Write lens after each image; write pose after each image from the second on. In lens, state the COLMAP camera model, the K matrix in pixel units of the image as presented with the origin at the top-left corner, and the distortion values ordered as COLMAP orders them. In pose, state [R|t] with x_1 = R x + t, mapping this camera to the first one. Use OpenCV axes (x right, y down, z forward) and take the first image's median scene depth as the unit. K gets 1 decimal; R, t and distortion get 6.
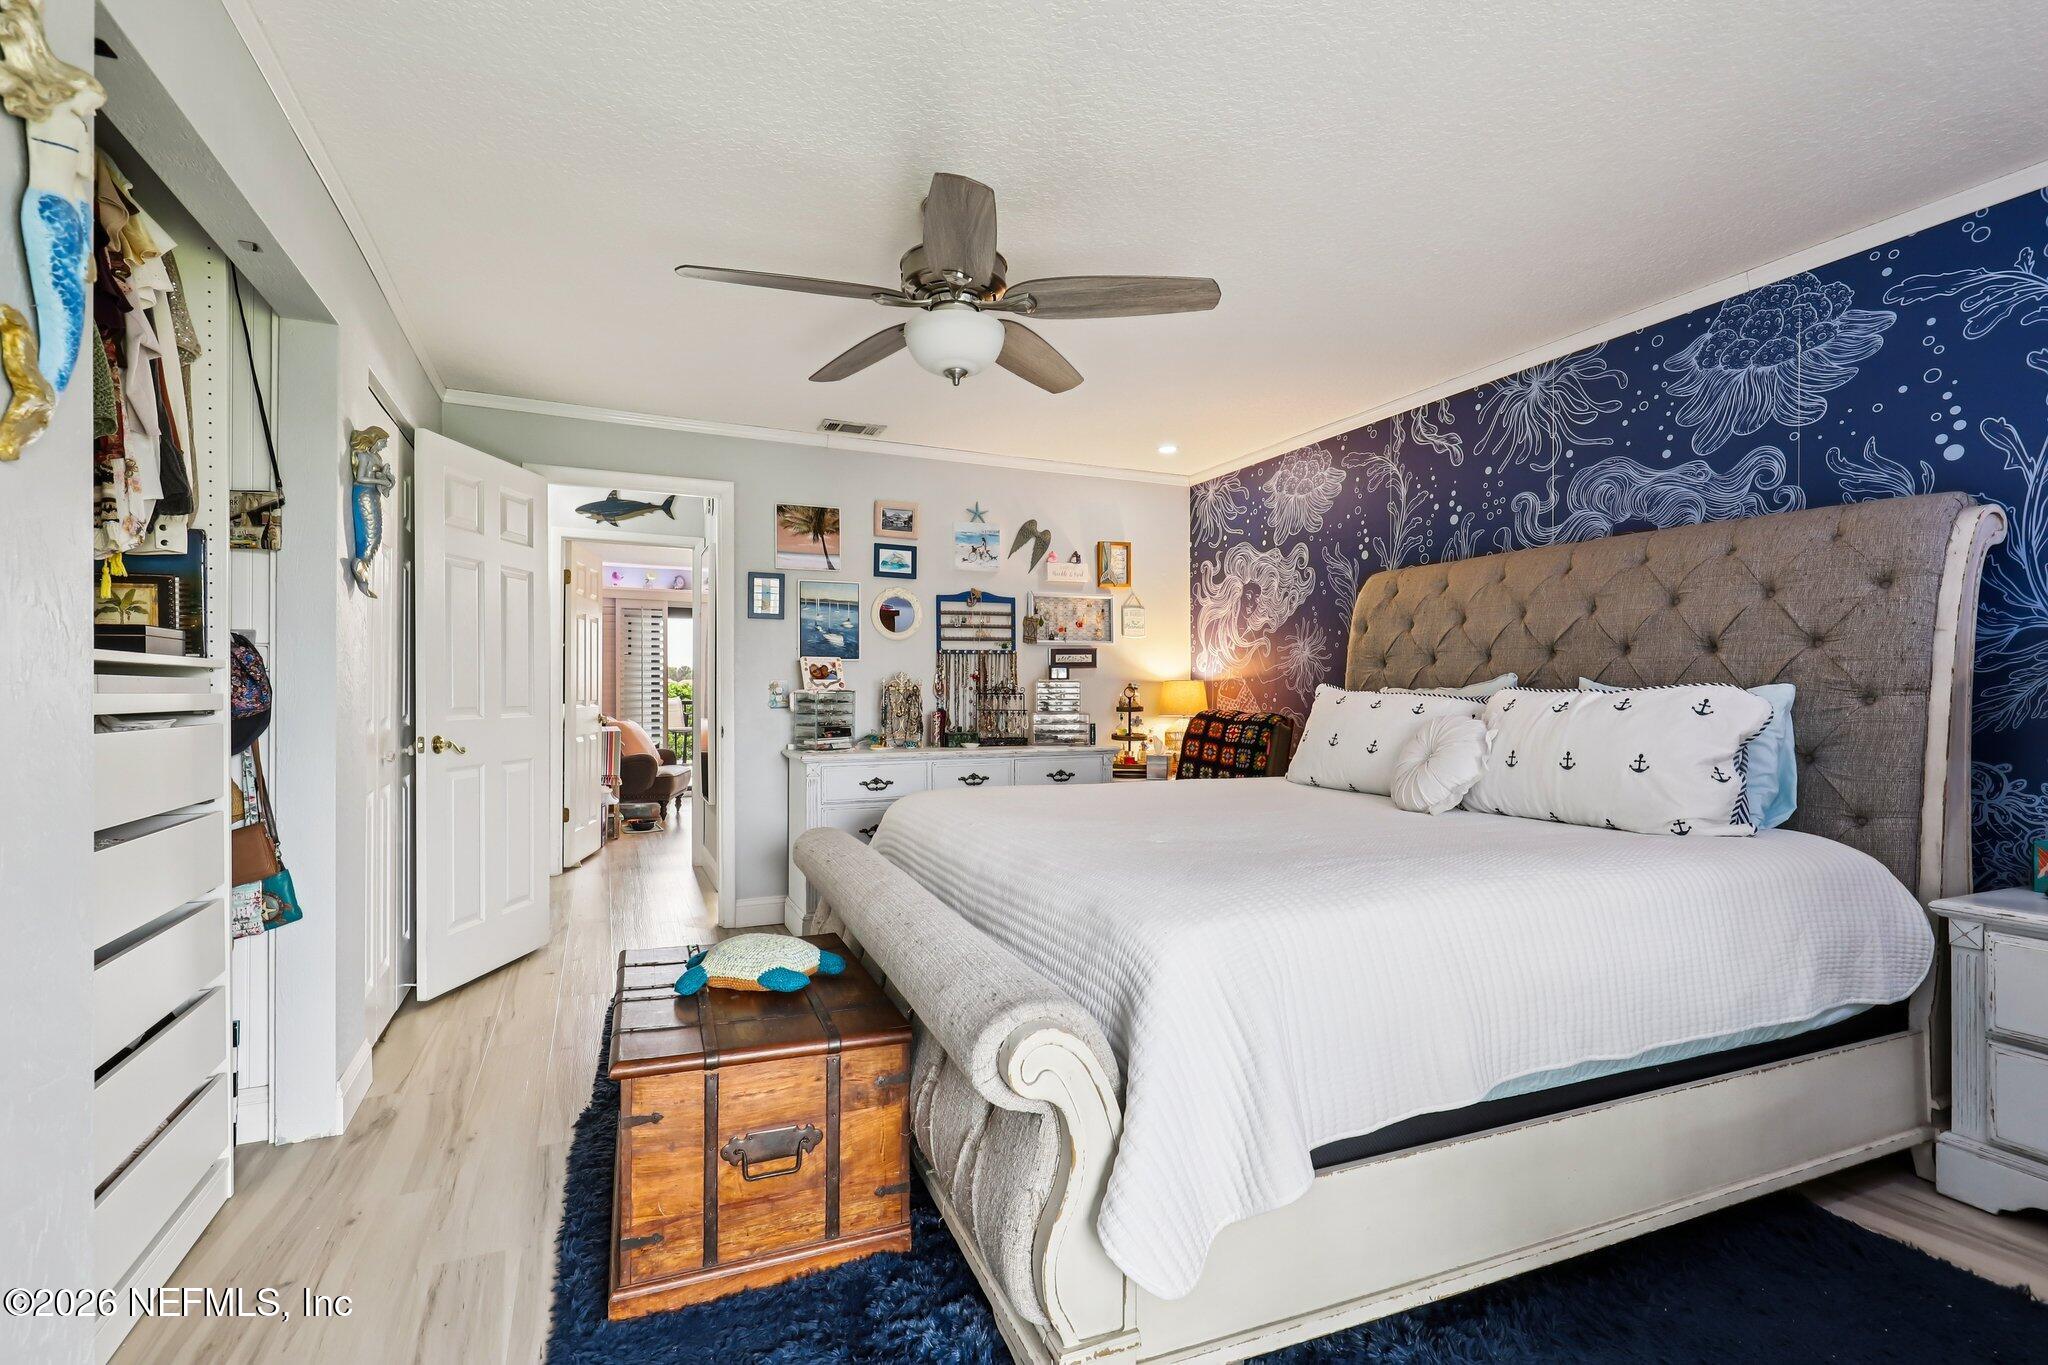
lens RADIAL K [[936.4, 0, 1027.3], [0, 936.4, 696.5], [0, 0, 1]] dist [0.002490, -0.001154]
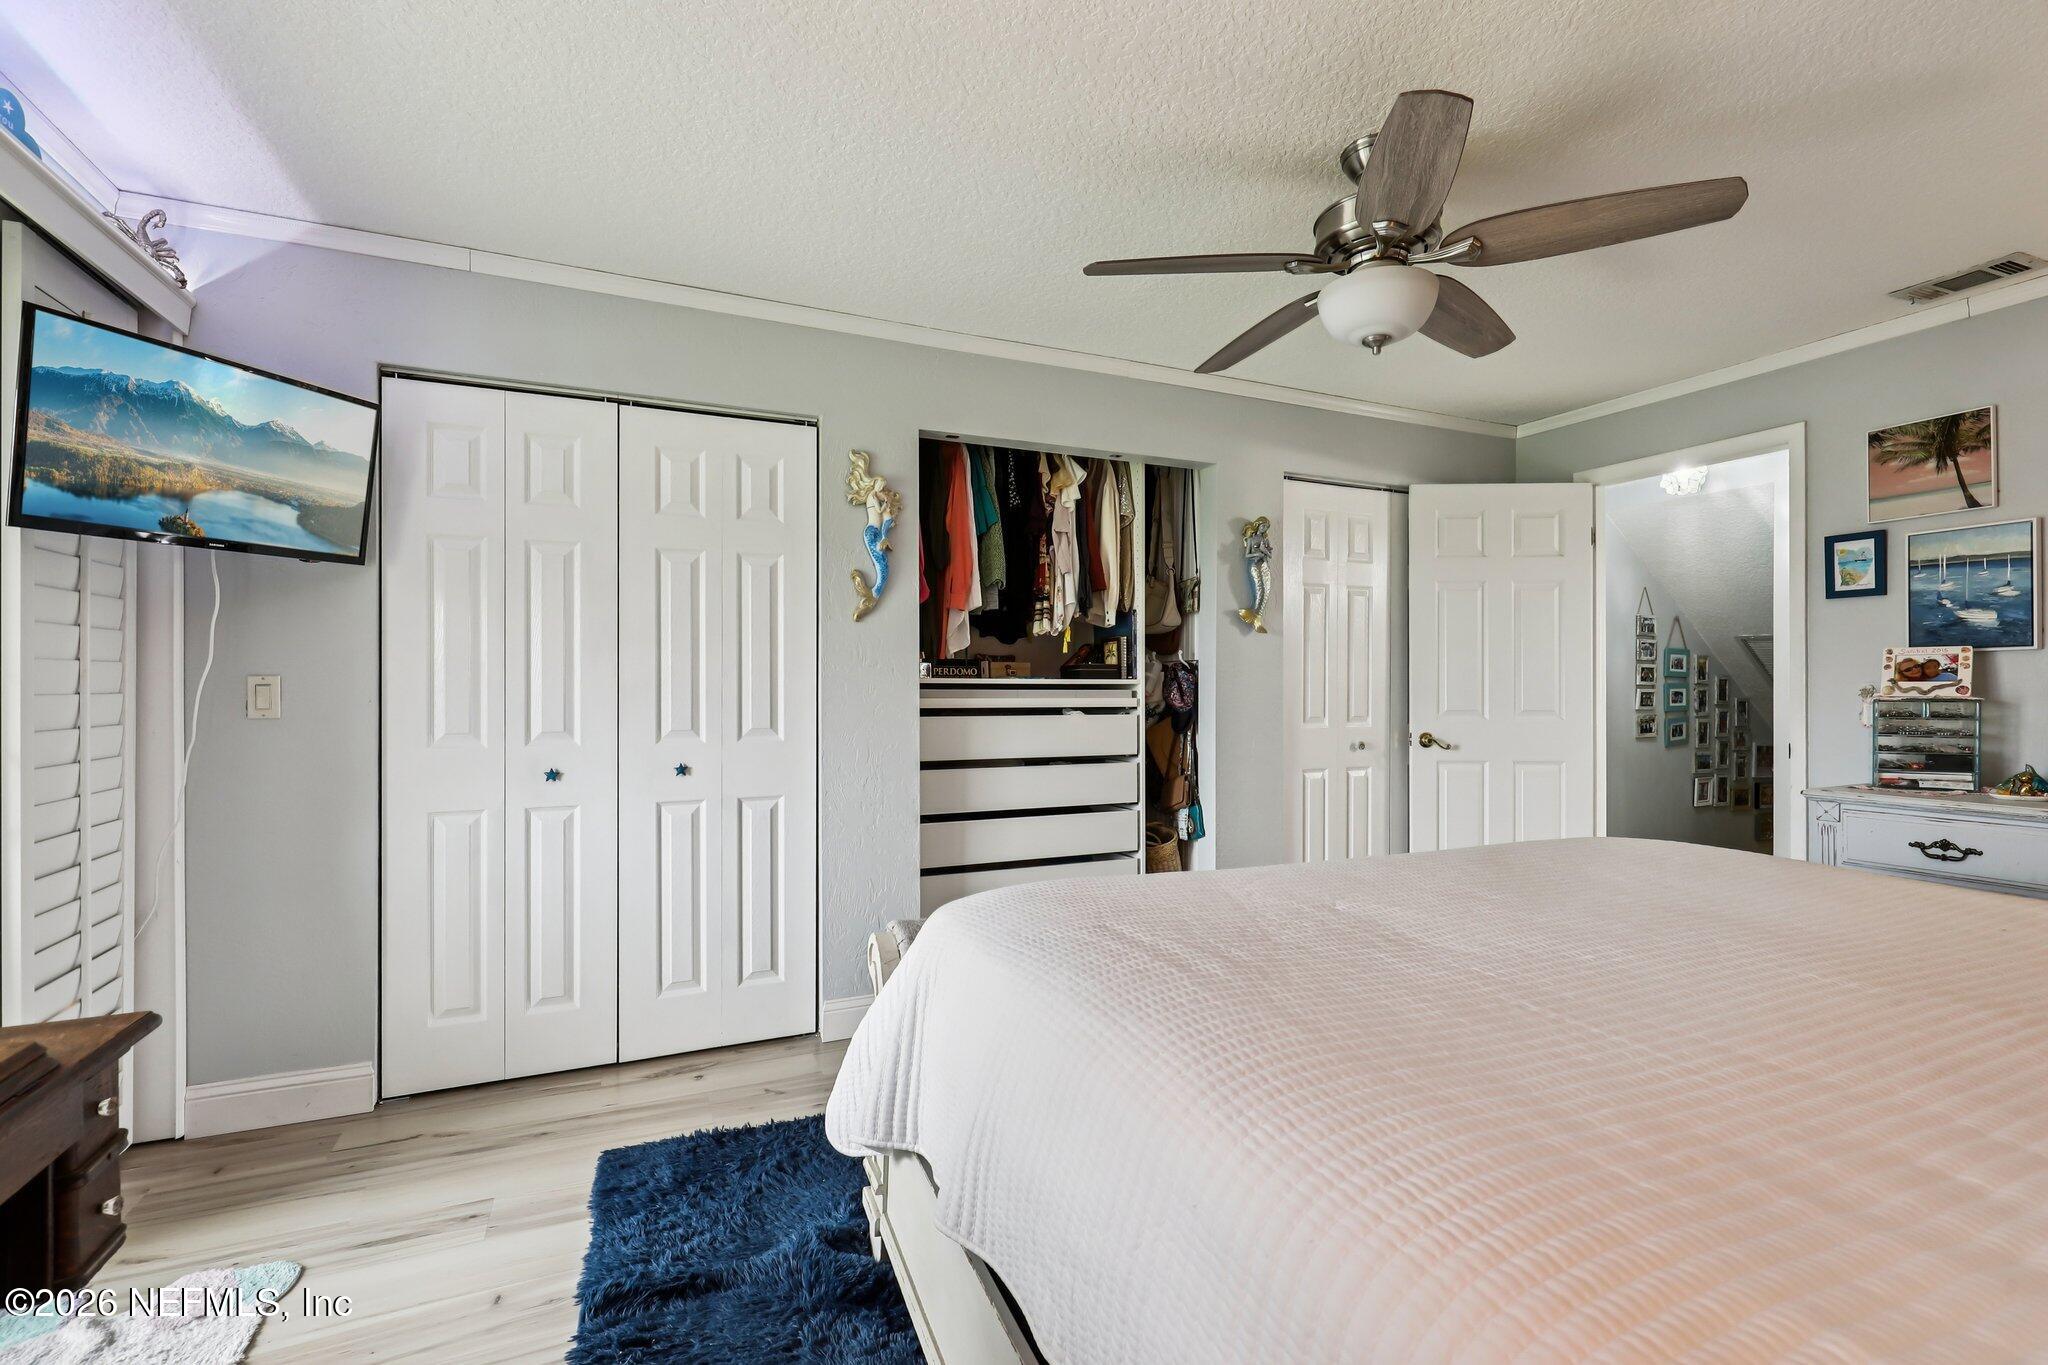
lens RADIAL K [[936.4, 0, 1033.9], [0, 936.4, 683.9], [0, 0, 1]] dist [0.002490, -0.001154]
pose [[0.001677, -0.008536, -0.999962, 0.430907], [-0.004935, 0.999951, -0.008544, -0.007760], [0.999986, 0.004950, 0.001635, 0.369750]]
